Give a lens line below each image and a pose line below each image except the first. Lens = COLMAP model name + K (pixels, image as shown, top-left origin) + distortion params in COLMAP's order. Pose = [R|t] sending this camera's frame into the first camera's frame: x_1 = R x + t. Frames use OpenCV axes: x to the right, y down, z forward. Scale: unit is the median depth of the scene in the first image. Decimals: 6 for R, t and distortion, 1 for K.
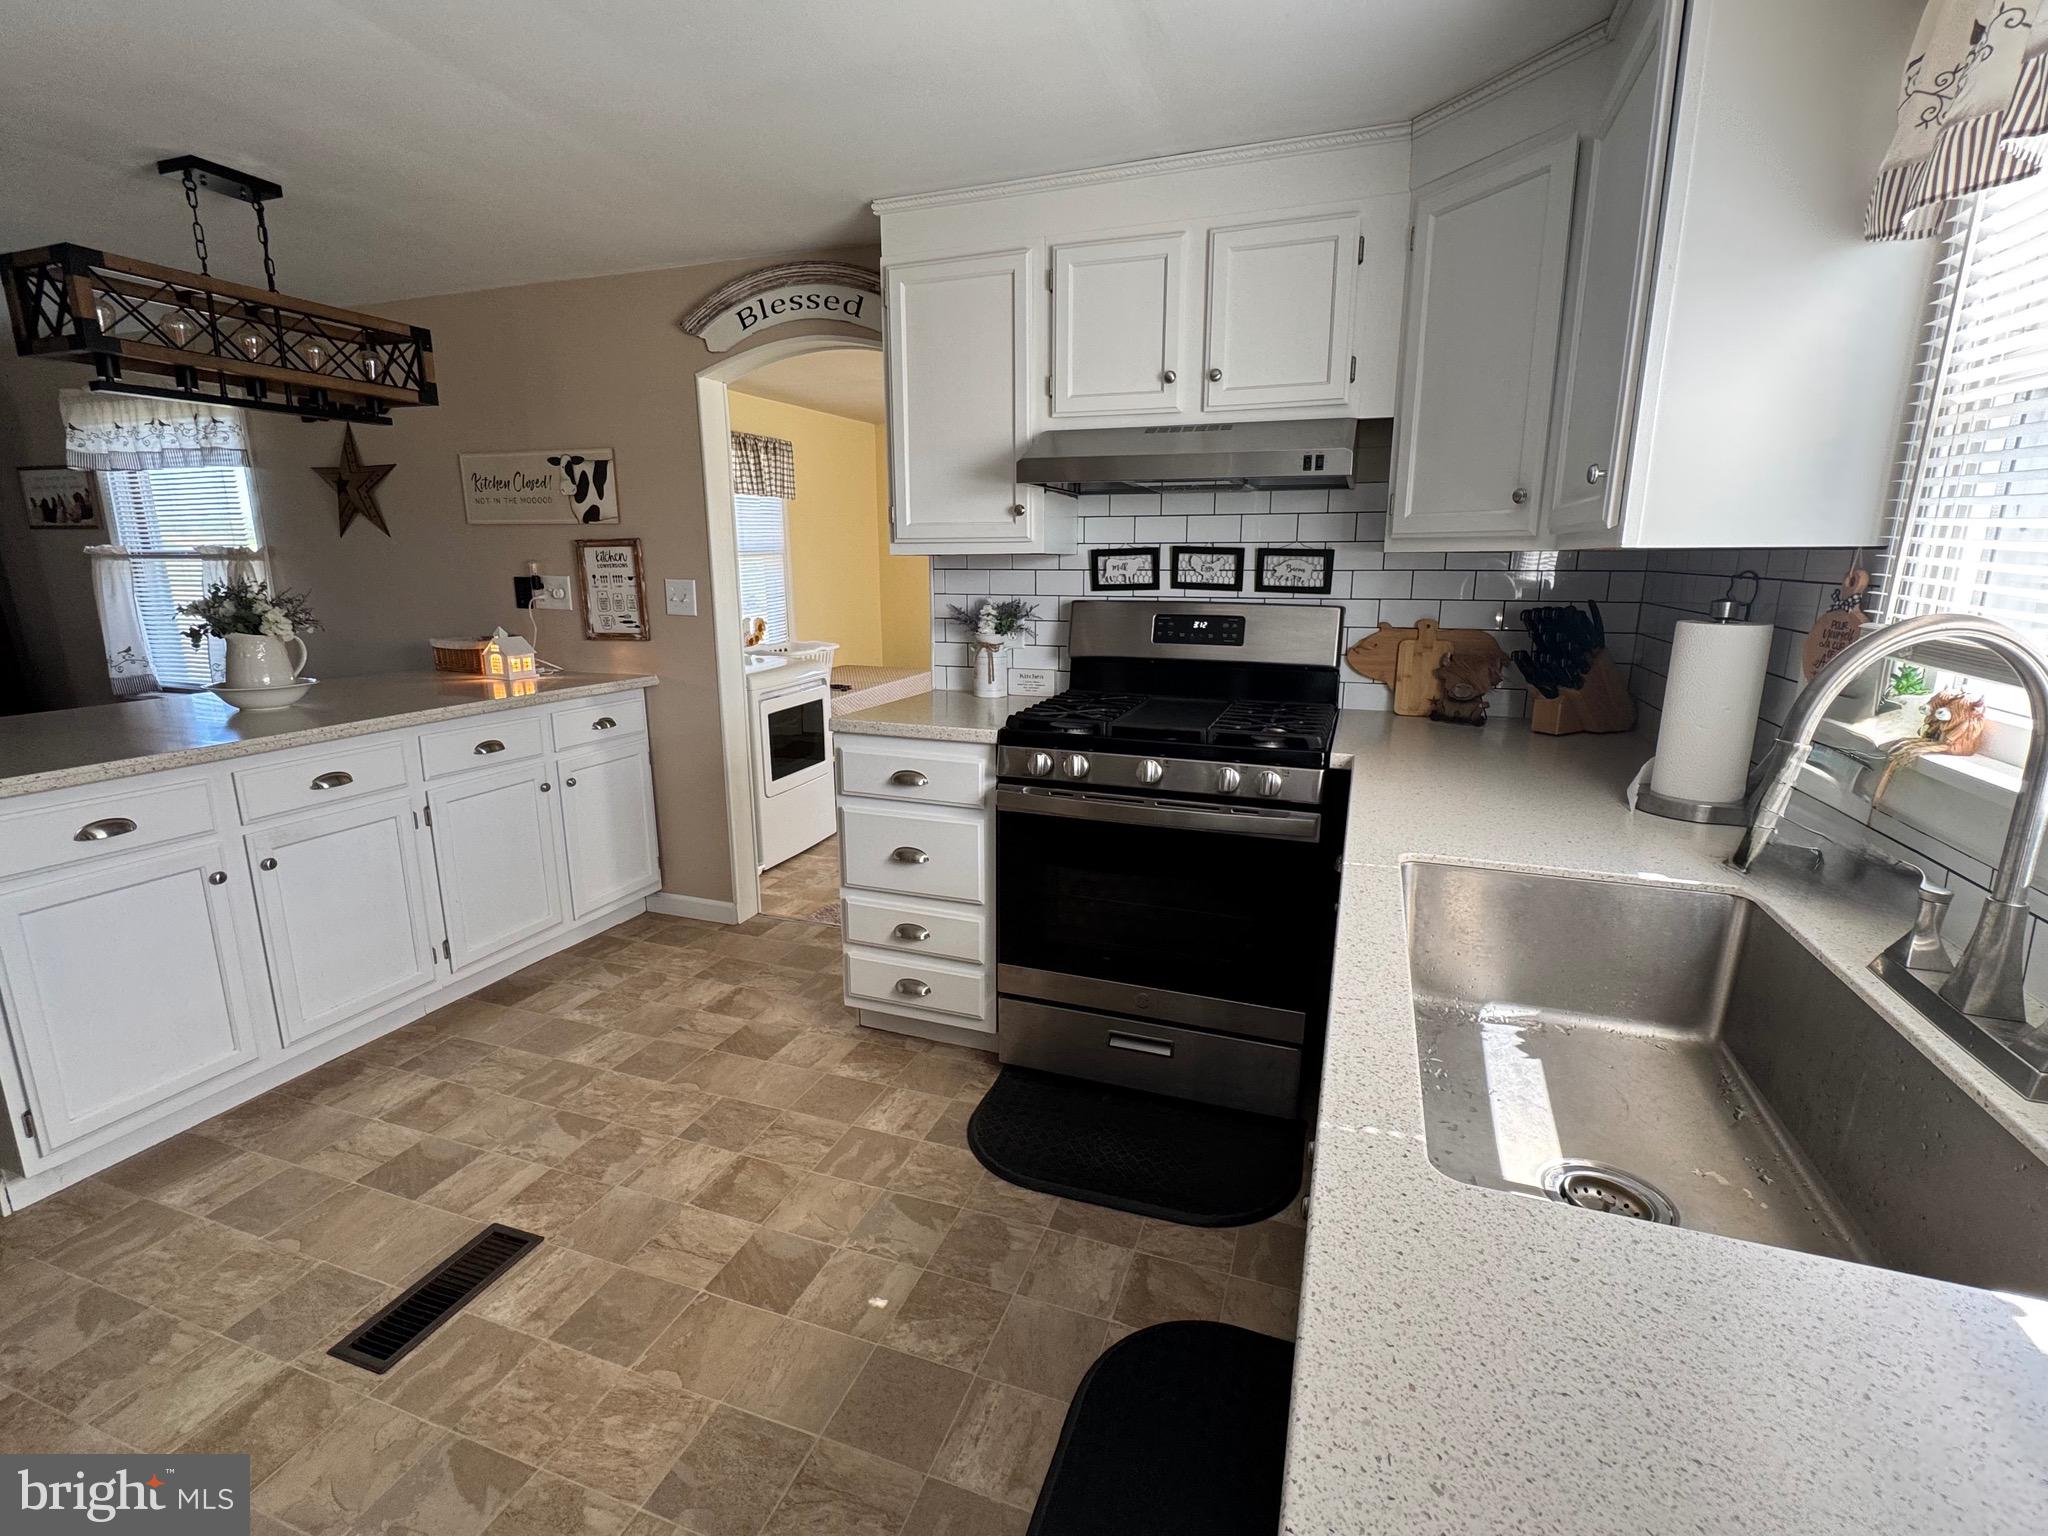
lens RADIAL K [[939.9, 0, 1020.6], [0, 939.9, 774.4], [0, 0, 1]] dist [0.000313, -0.000274]
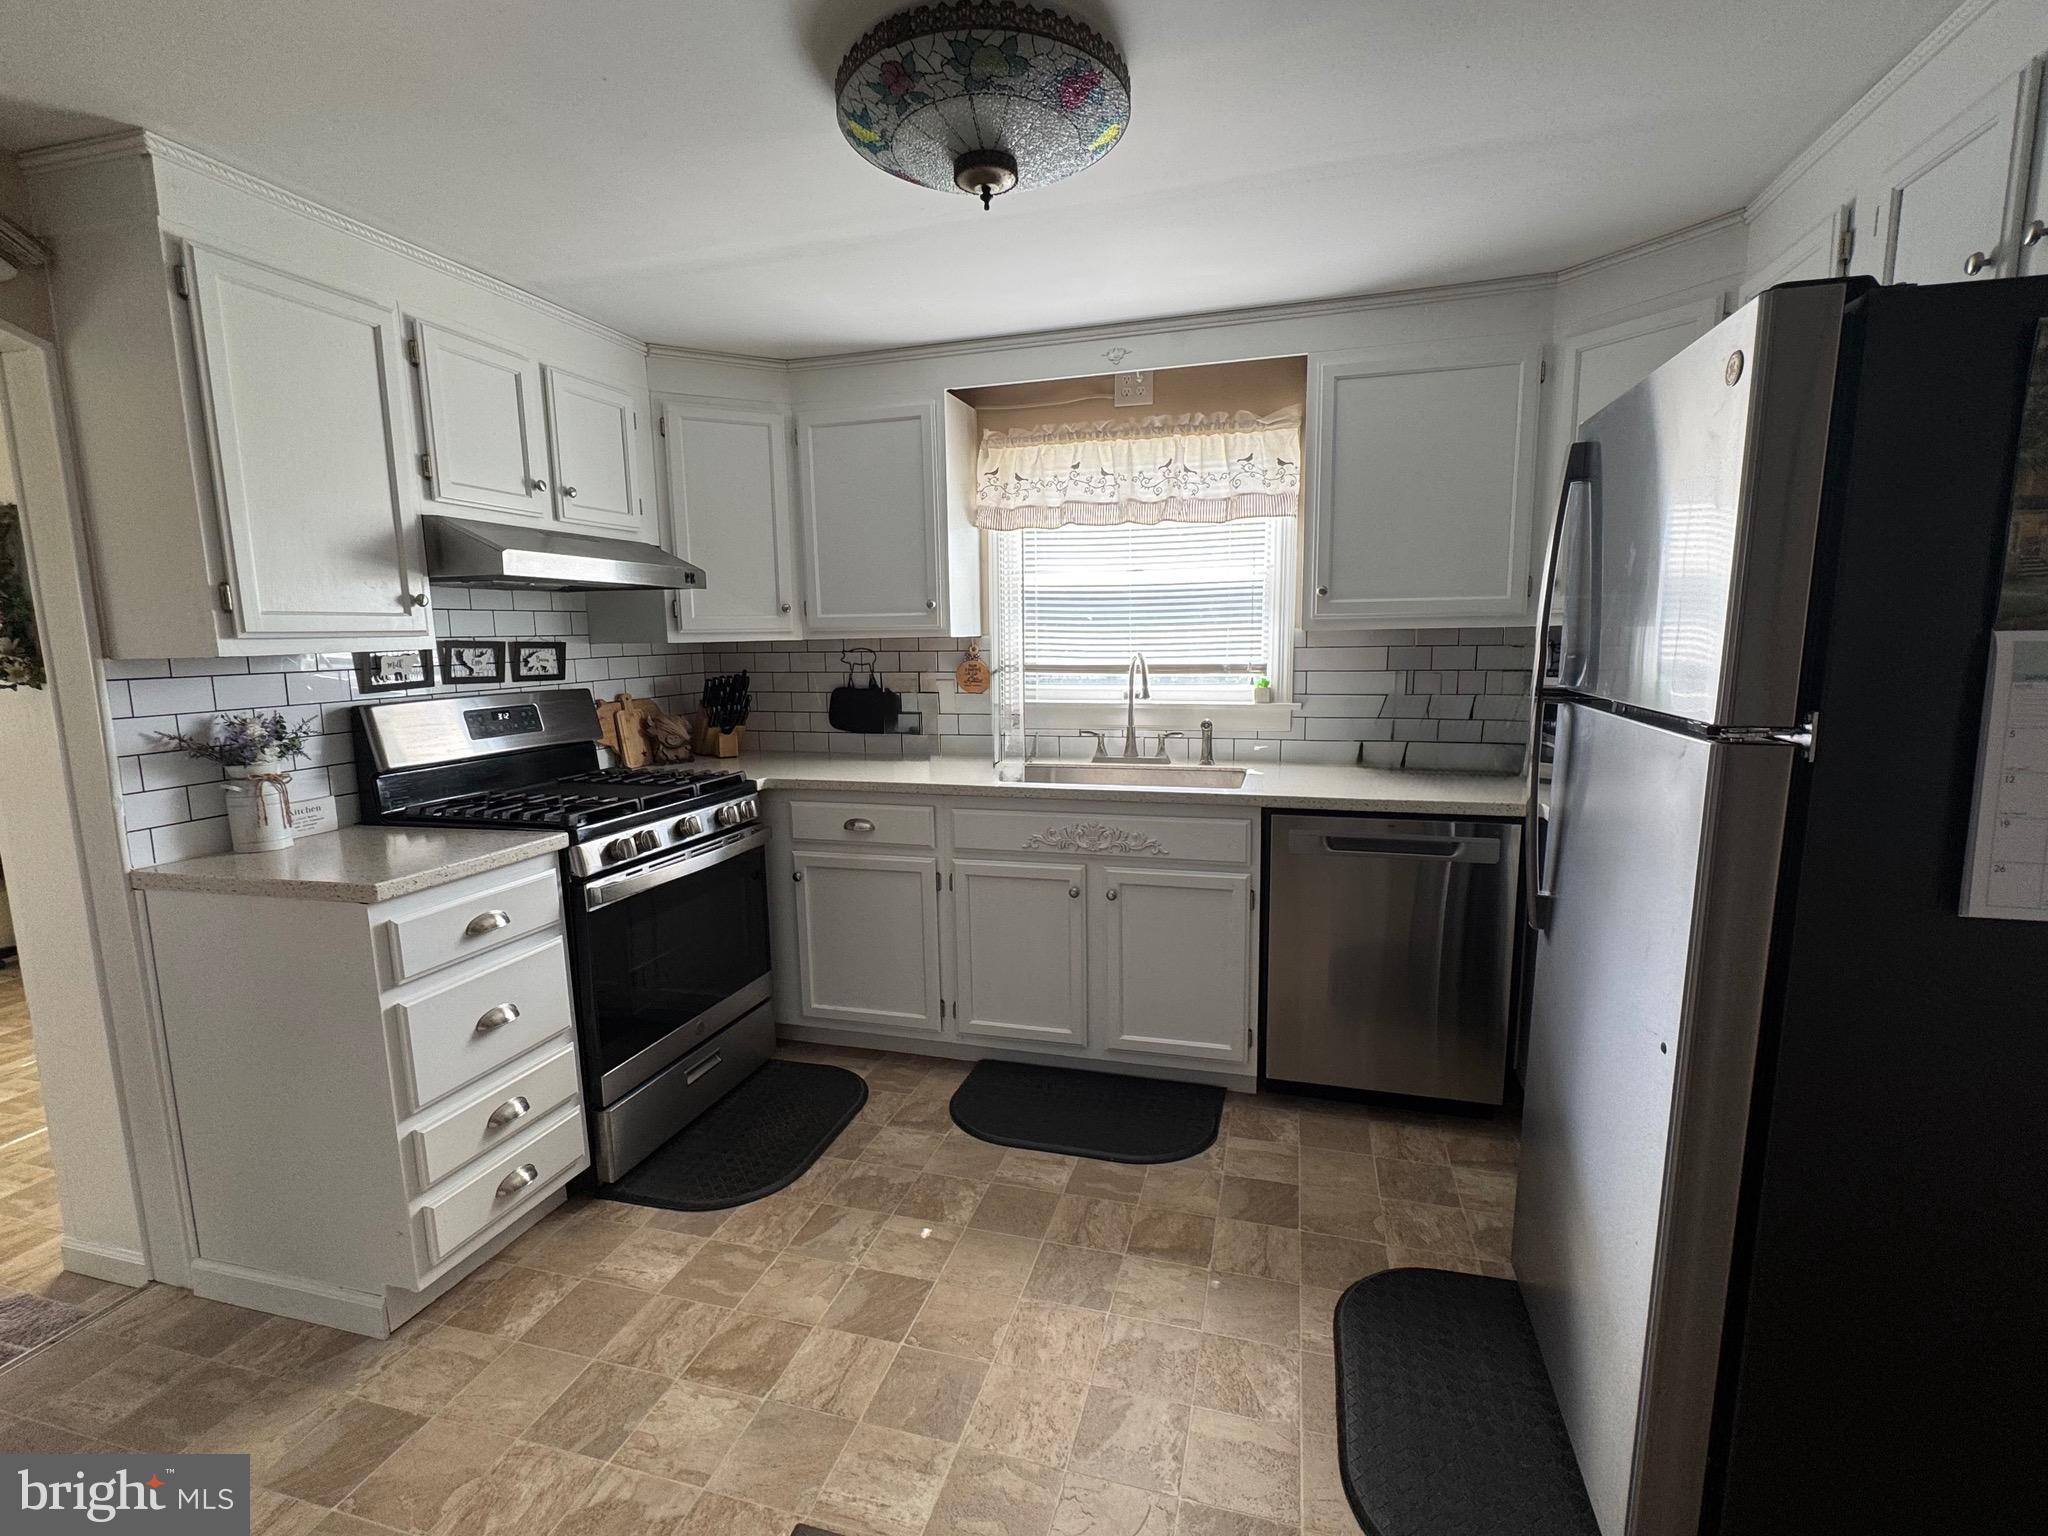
lens RADIAL K [[939.9, 0, 1049.0], [0, 939.9, 762.8], [0, 0, 1]] dist [0.000313, -0.000274]
pose [[-0.089563, -0.134090, 0.986914, -0.872395], [0.242578, 0.958120, 0.152192, -0.122582], [-0.965989, 0.253035, -0.053285, 0.499515]]
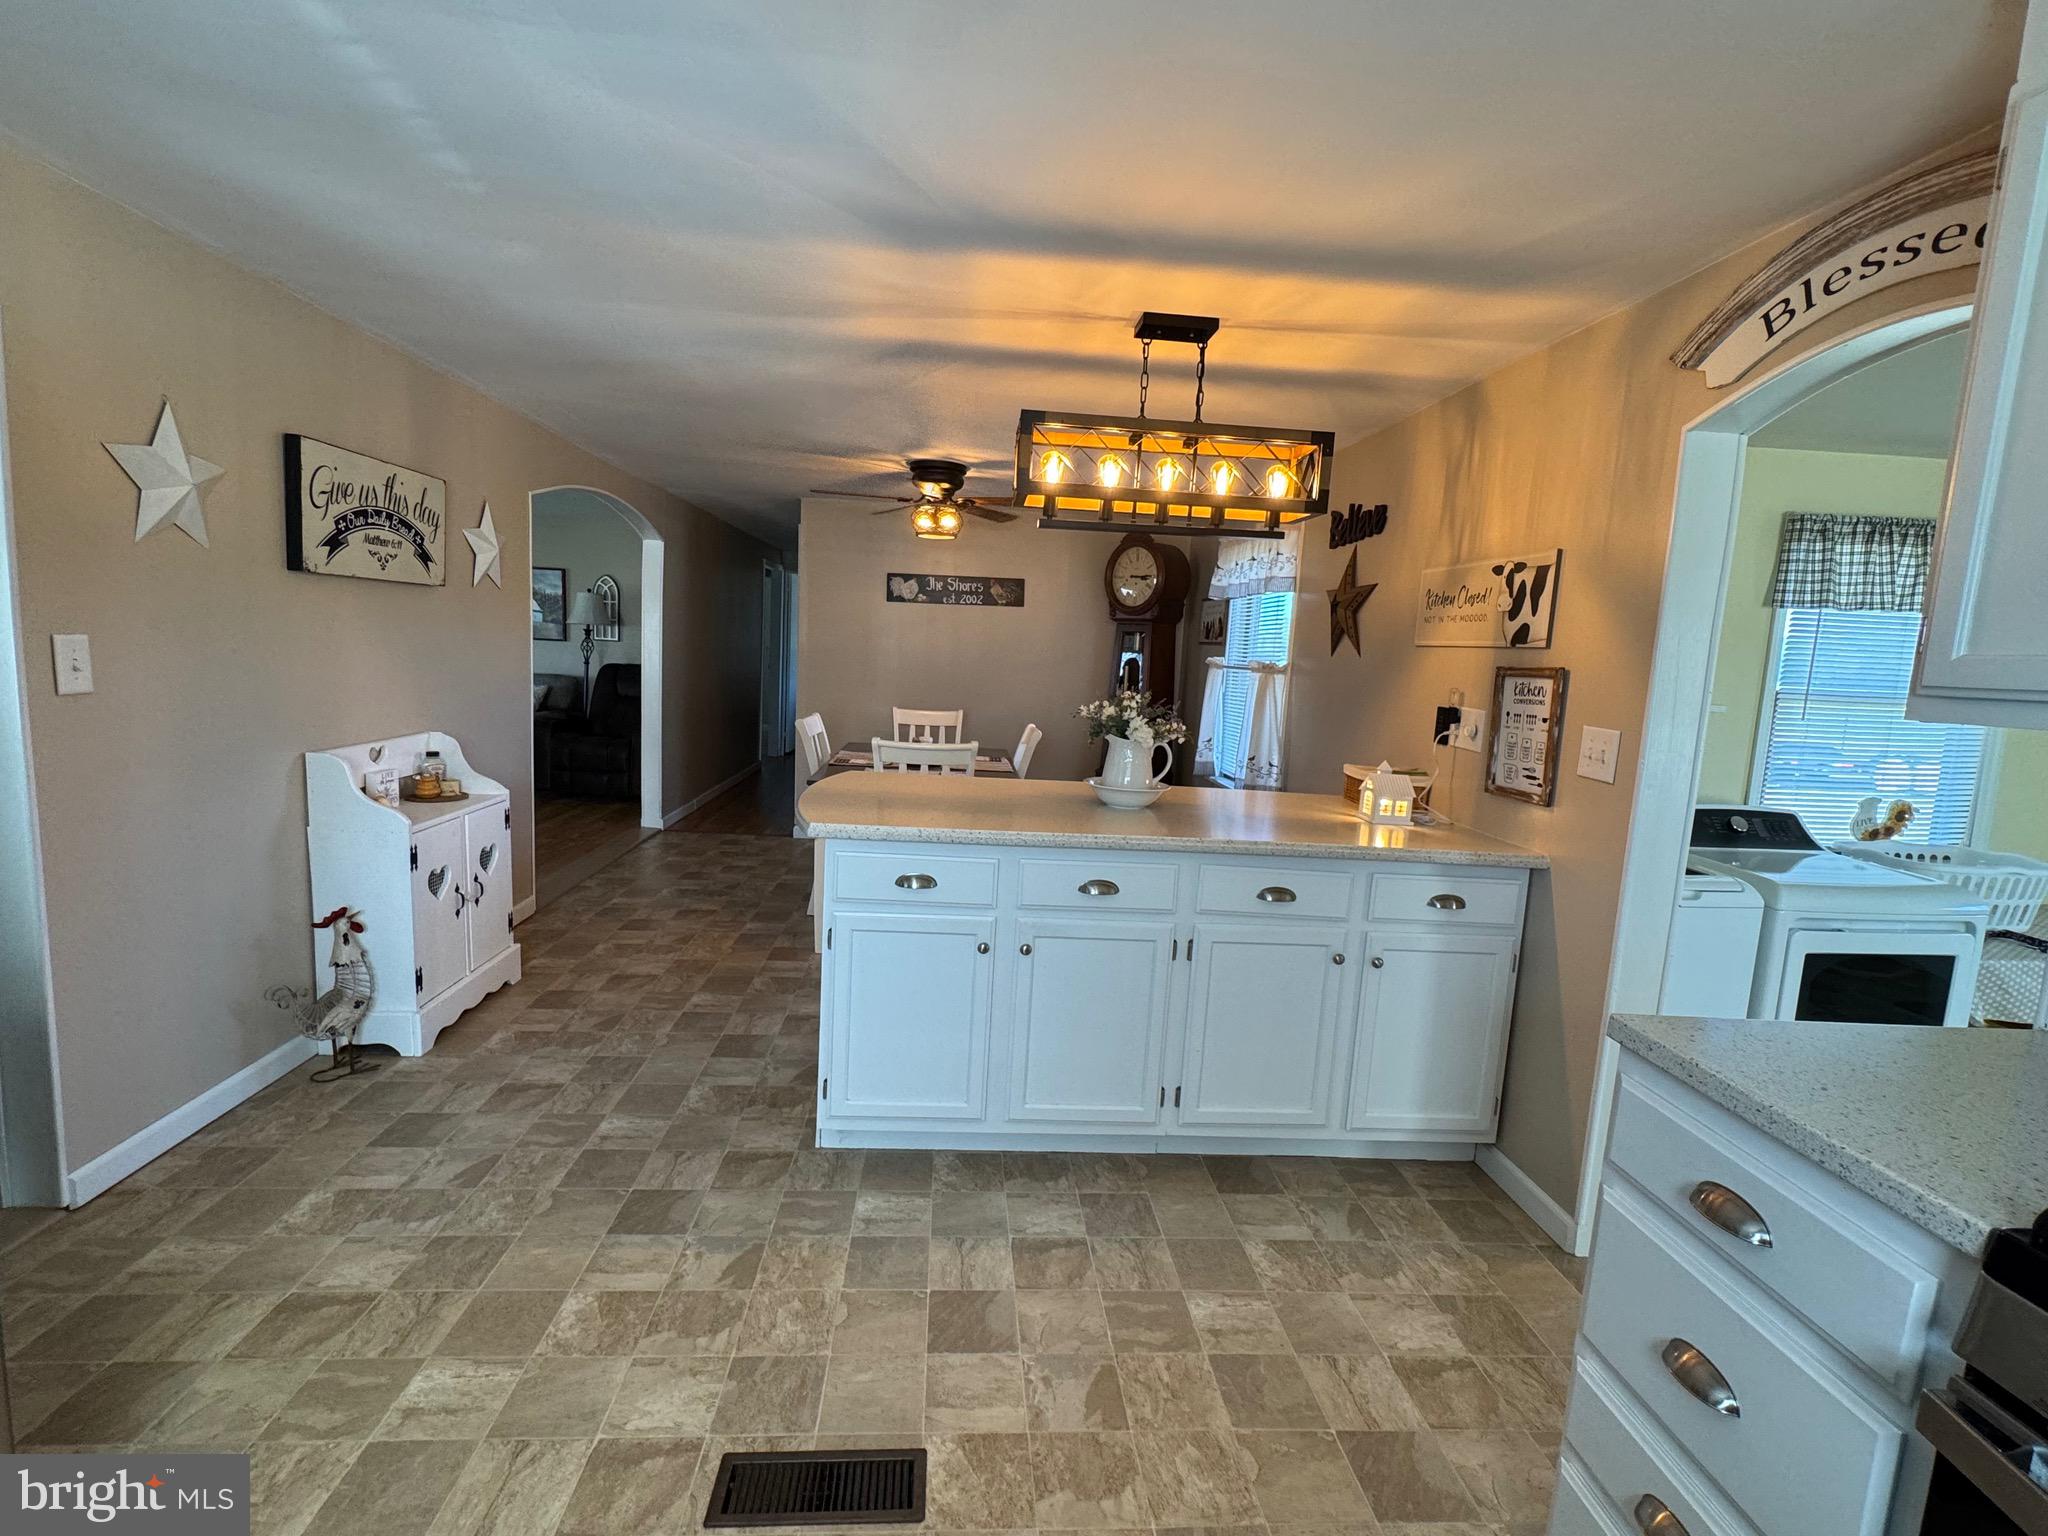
lens RADIAL K [[939.9, 0, 1028.2], [0, 939.9, 773.6], [0, 0, 1]] dist [0.000313, -0.000274]
pose [[0.412410, 0.139599, -0.900239, 0.107418], [-0.258426, 0.965523, 0.031334, -0.111926], [0.873575, 0.219723, 0.434268, 0.434998]]
